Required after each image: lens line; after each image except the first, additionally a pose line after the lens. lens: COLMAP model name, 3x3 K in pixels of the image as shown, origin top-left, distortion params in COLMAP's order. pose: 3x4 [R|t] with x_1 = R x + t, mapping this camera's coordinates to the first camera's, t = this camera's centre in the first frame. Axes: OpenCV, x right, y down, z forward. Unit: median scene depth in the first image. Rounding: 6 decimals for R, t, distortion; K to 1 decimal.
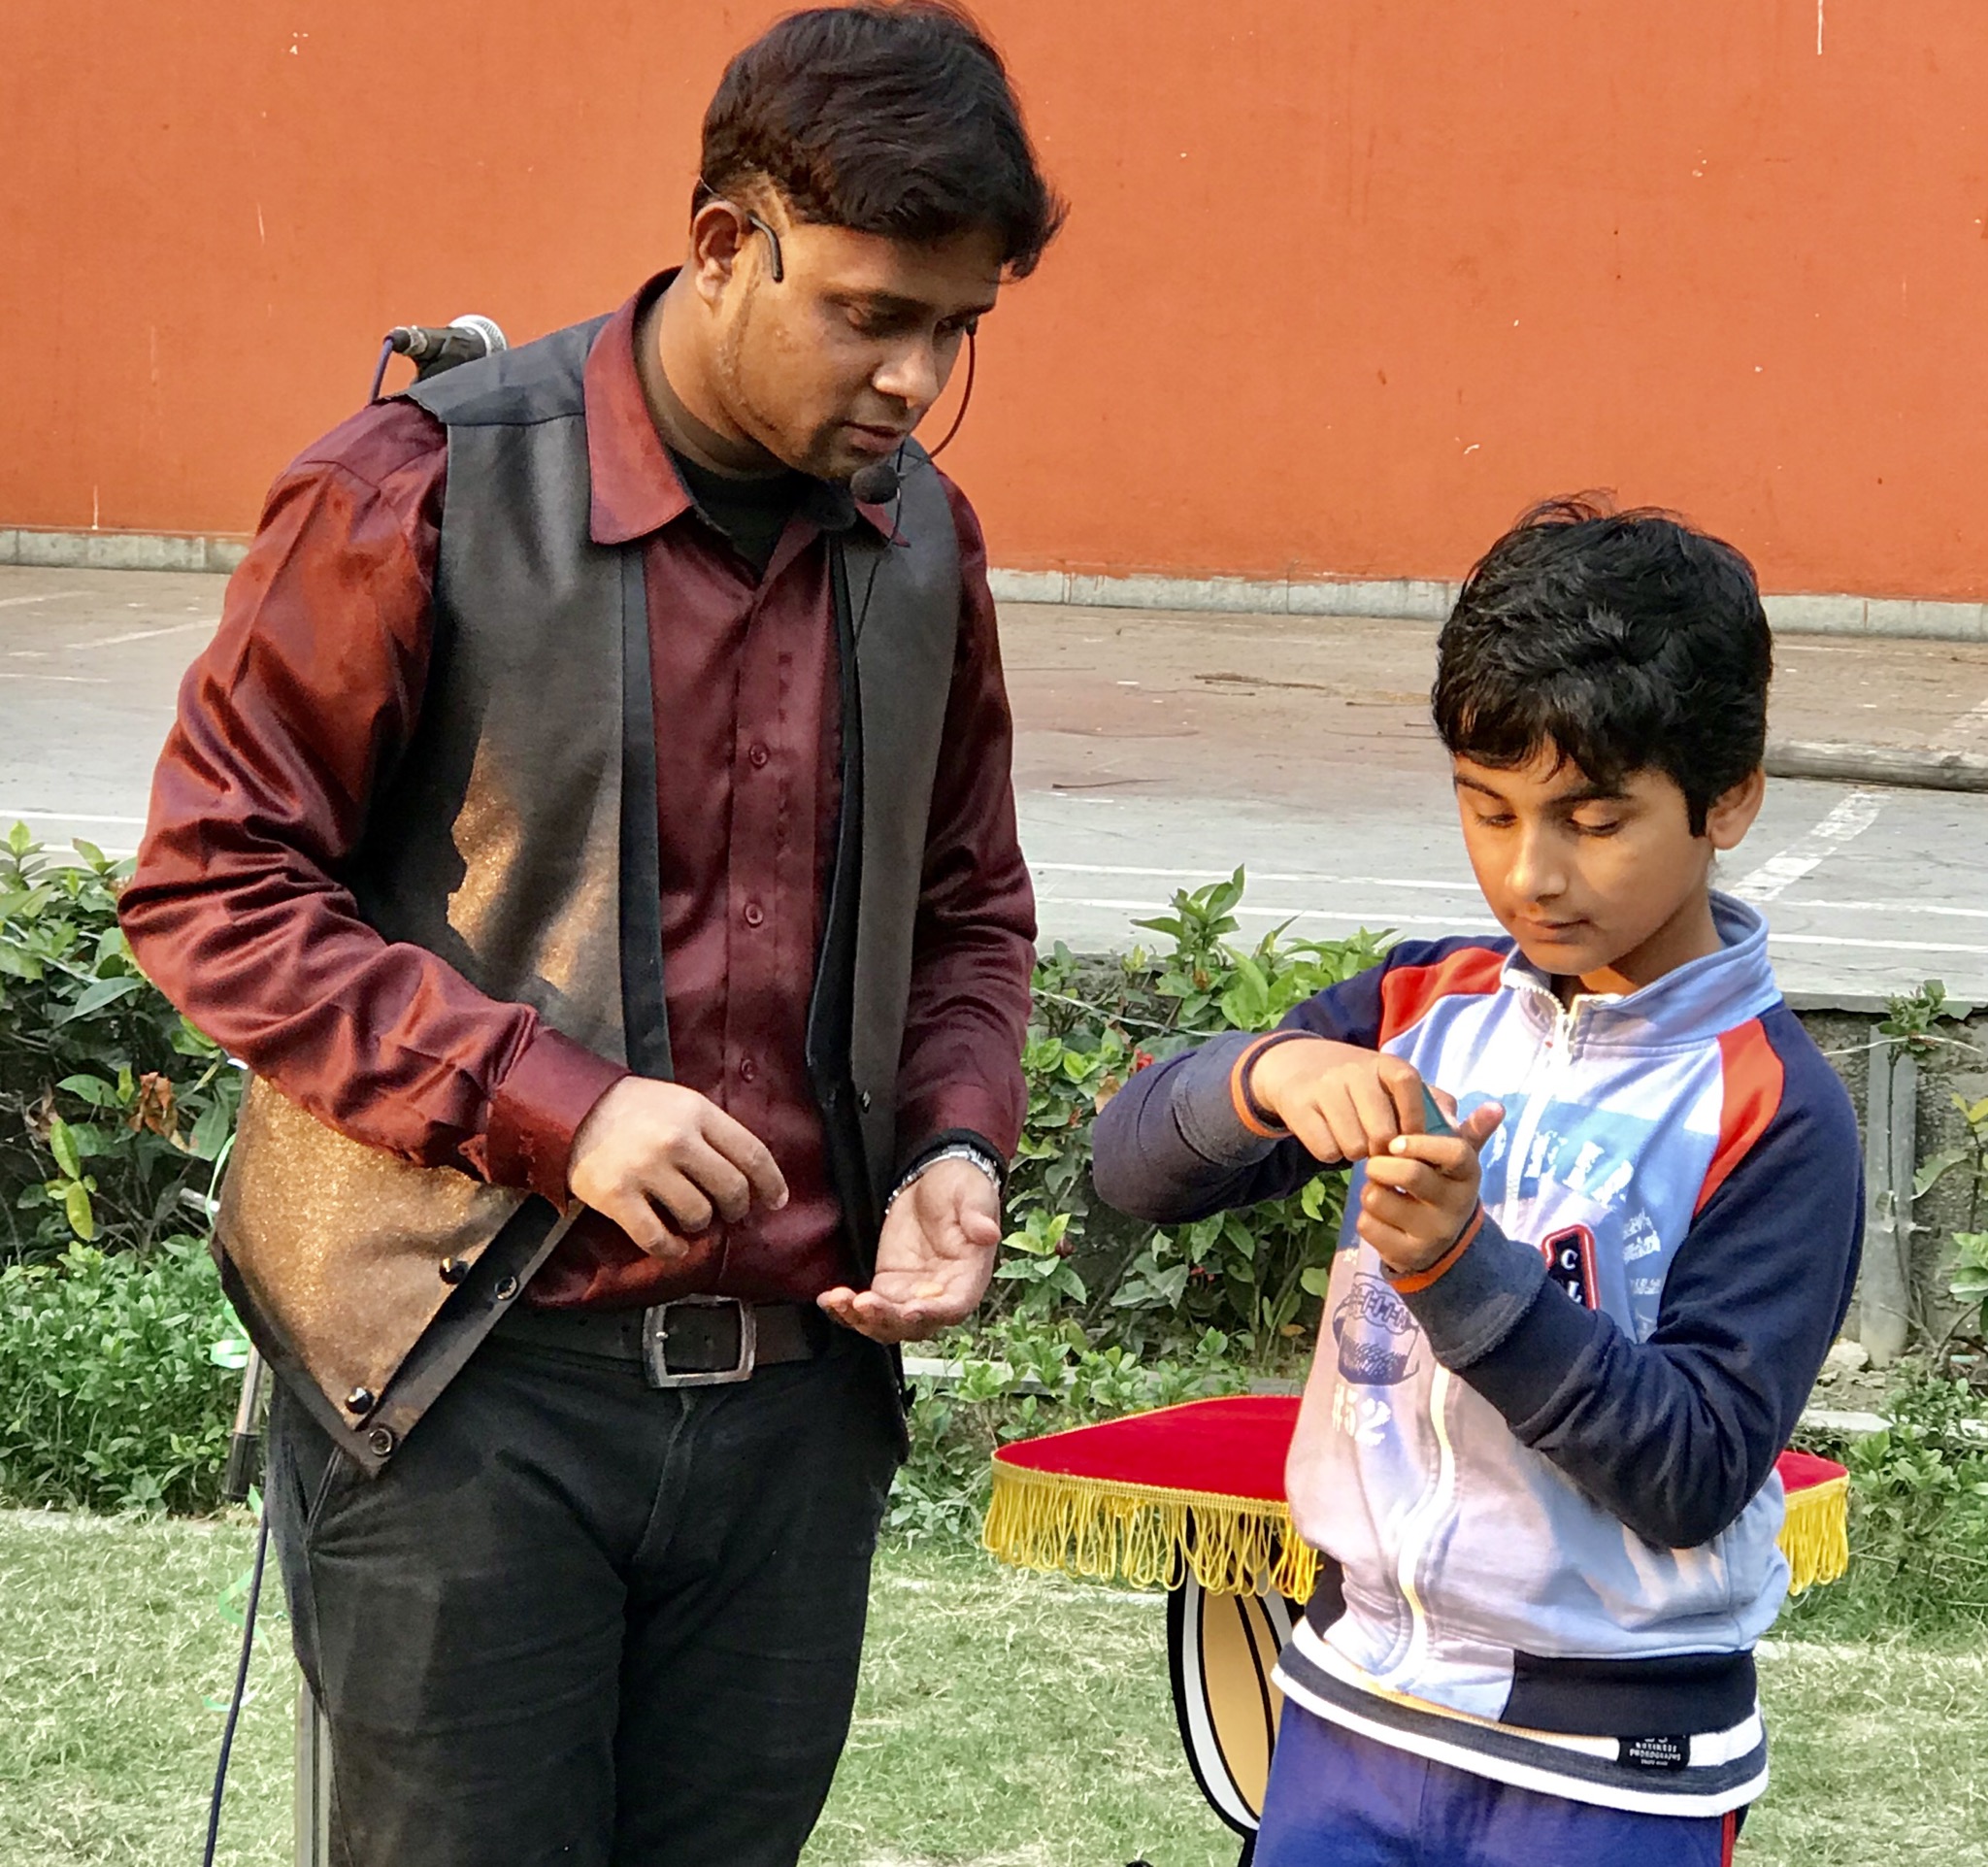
lens RADIAL K [[6308.9, 0, 997.7], [0, 6308.9, 925.0], [0, 0, 1]] dist [0.002637, 0.000000]
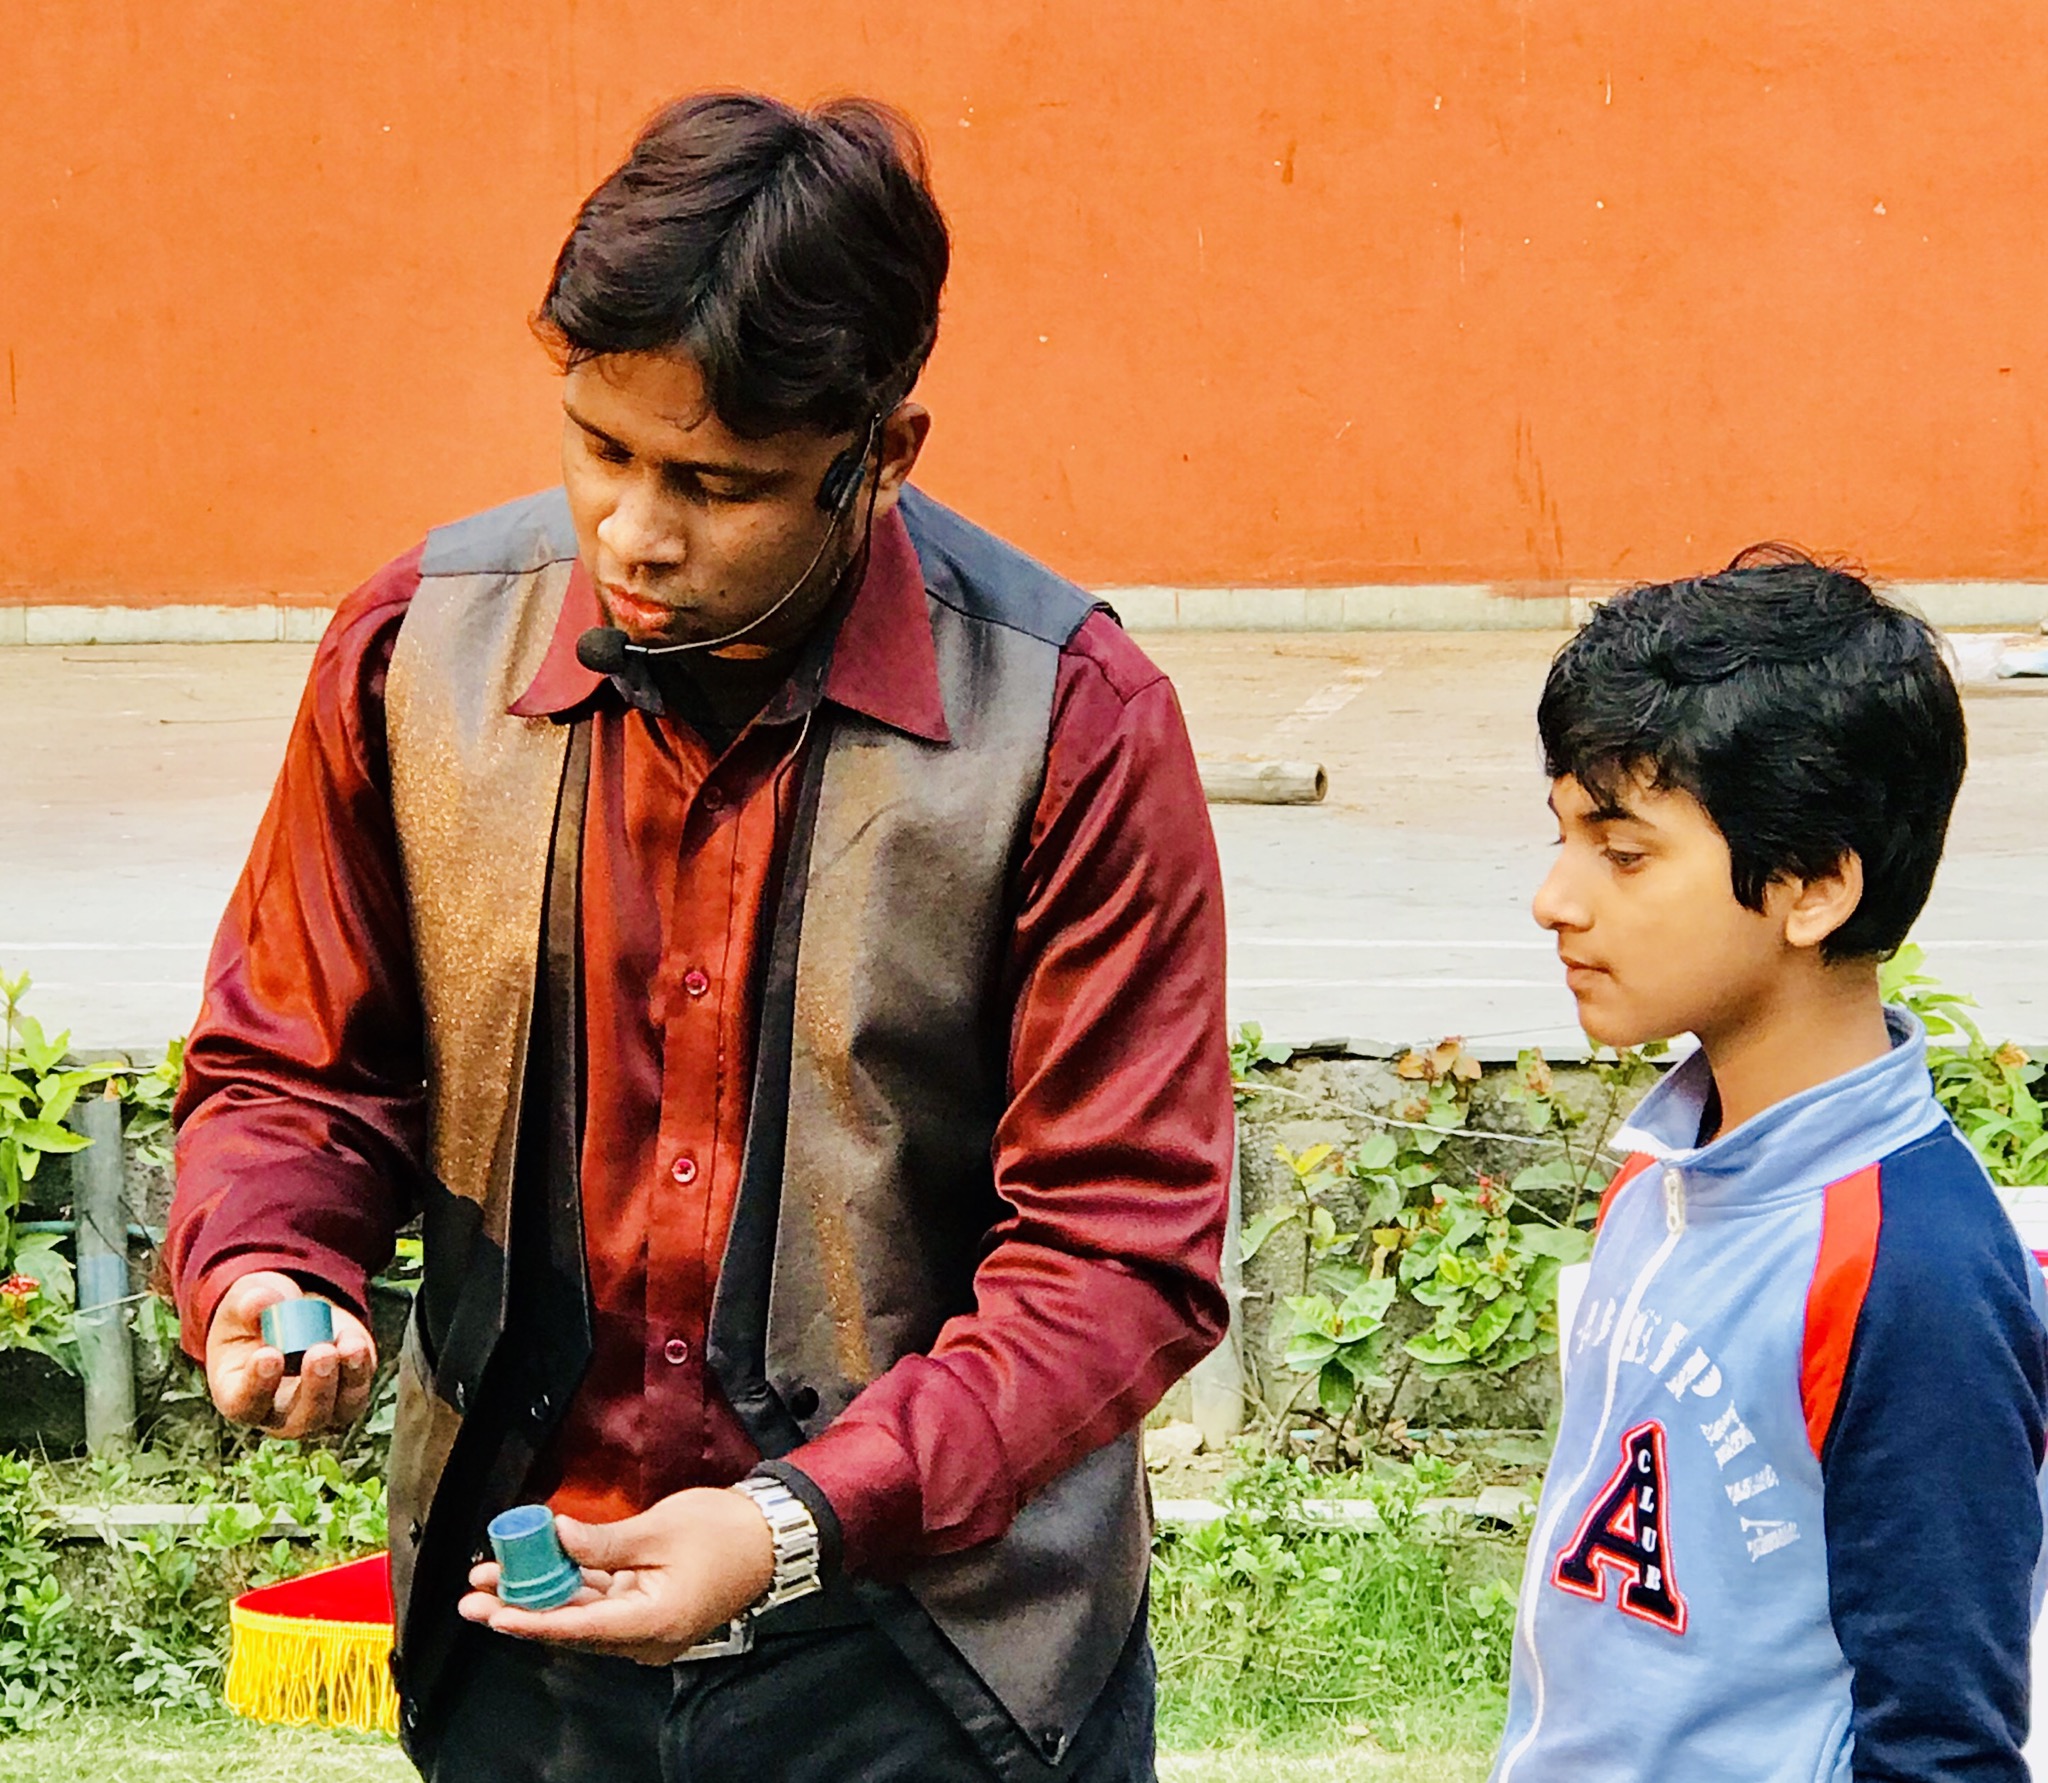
lens RADIAL K [[7325.8, 0, 1033.0], [0, 7325.8, 894.8], [0, 0, 1]] dist [0.046563, 0.000000]
pose [[0.992549, -0.053411, 0.109512, 0.001800], [0.054506, 0.998489, -0.007027, -0.003905], [-0.108971, 0.012944, 0.993961, -0.052289]]
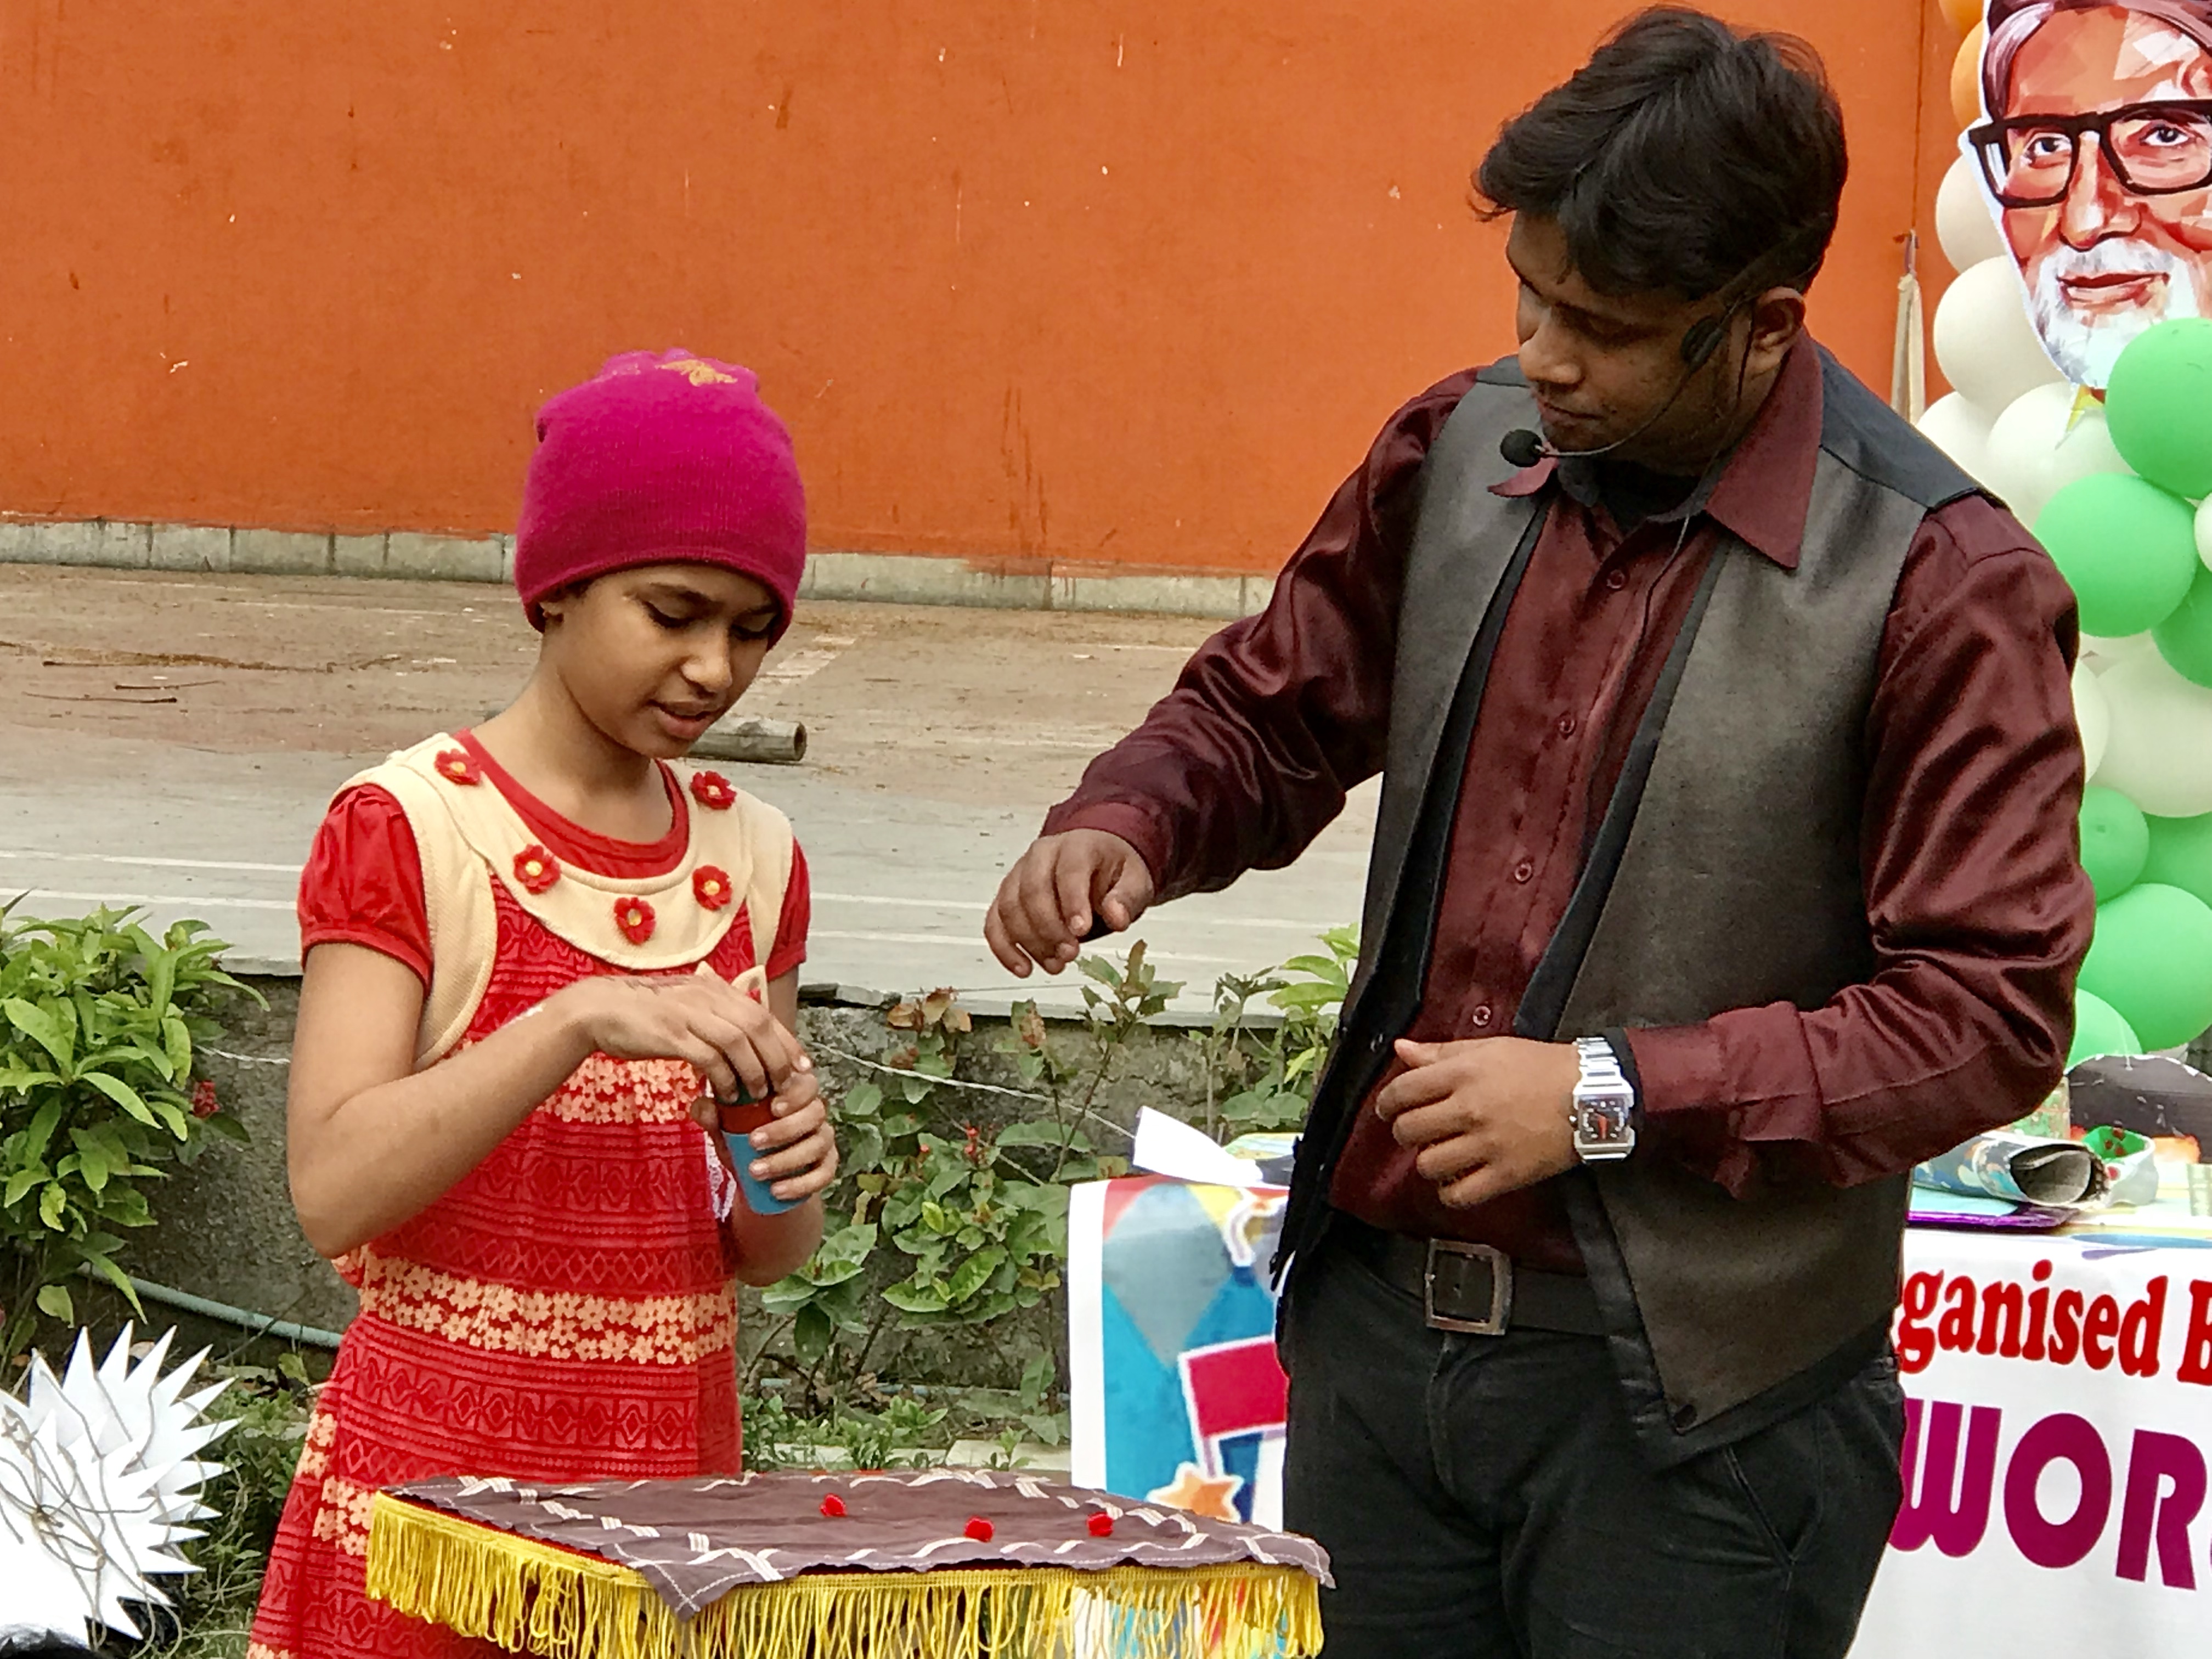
lens RADIAL K [[8120.7, 0, 1103.9], [0, 8120.7, 829.7], [0, 0, 1]] dist [-0.240339, 0.000000]
pose [[0.980261, 0.001799, 0.197697, -0.030130], [0.001849, 0.999831, -0.018268, 0.011357], [-0.197697, 0.018273, 0.980093, -0.146400]]
